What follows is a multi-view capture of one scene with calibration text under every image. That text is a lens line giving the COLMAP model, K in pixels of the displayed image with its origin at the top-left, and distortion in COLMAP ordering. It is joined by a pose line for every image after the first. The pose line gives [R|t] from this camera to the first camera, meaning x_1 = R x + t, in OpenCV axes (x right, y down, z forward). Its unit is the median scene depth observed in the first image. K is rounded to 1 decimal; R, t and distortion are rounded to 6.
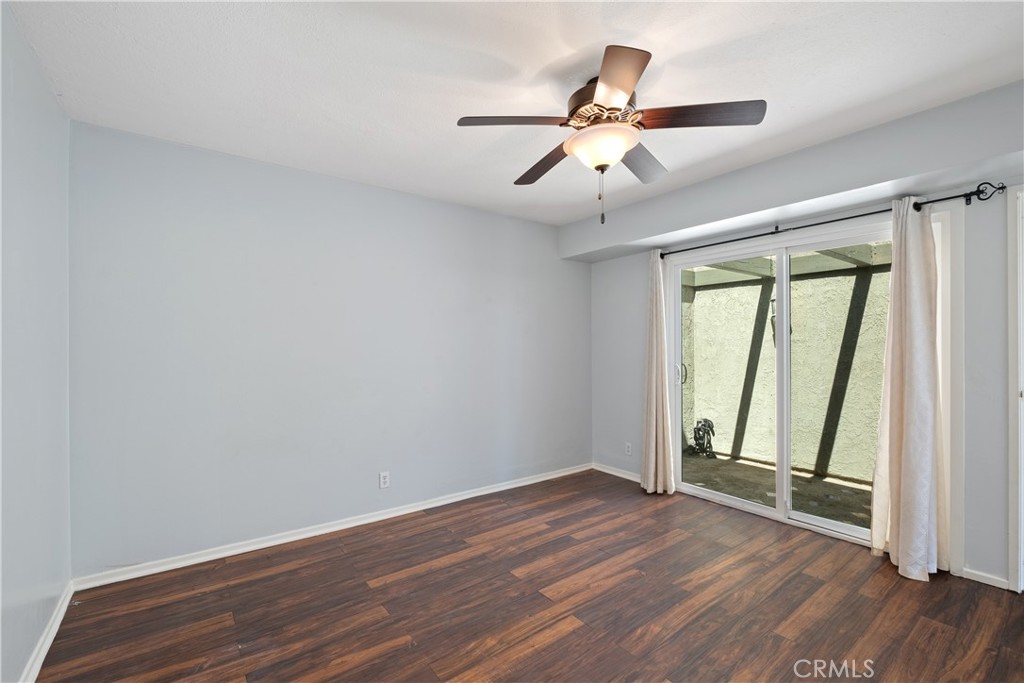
lens RADIAL K [[448.8, 0, 509.6], [0, 448.8, 342.6], [0, 0, 1]] dist [-0.006261, -0.000526]
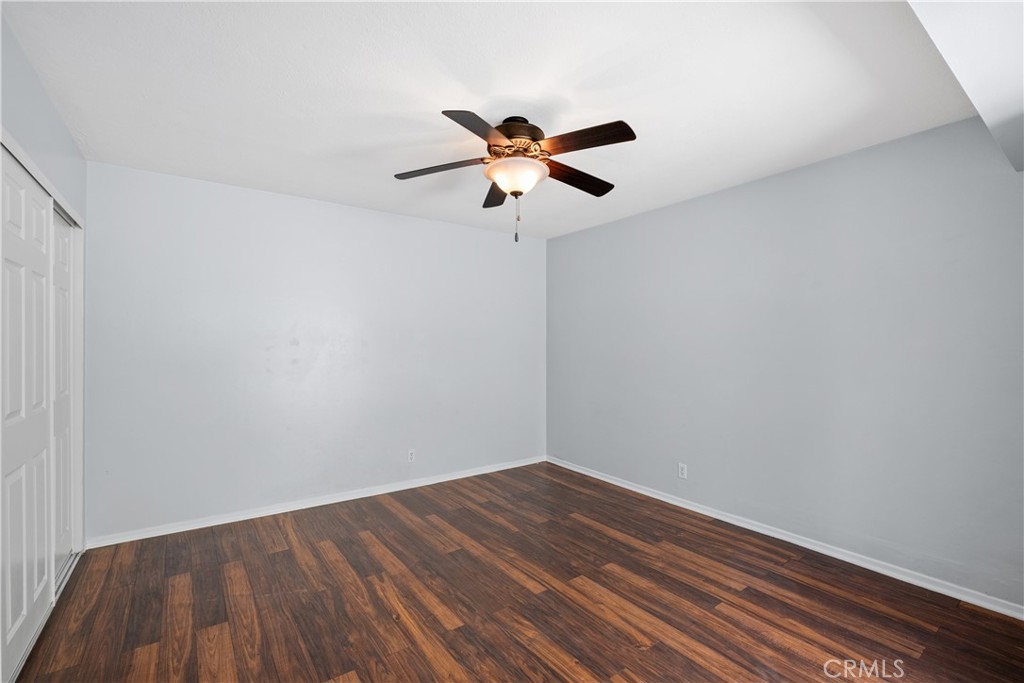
lens RADIAL K [[448.8, 0, 510.5], [0, 448.8, 347.3], [0, 0, 1]] dist [-0.006261, -0.000526]
pose [[-0.027224, 0.009751, -0.999582, 0.970860], [0.002863, 0.999949, 0.009676, -0.010557], [0.999625, -0.002598, -0.027251, 0.719511]]
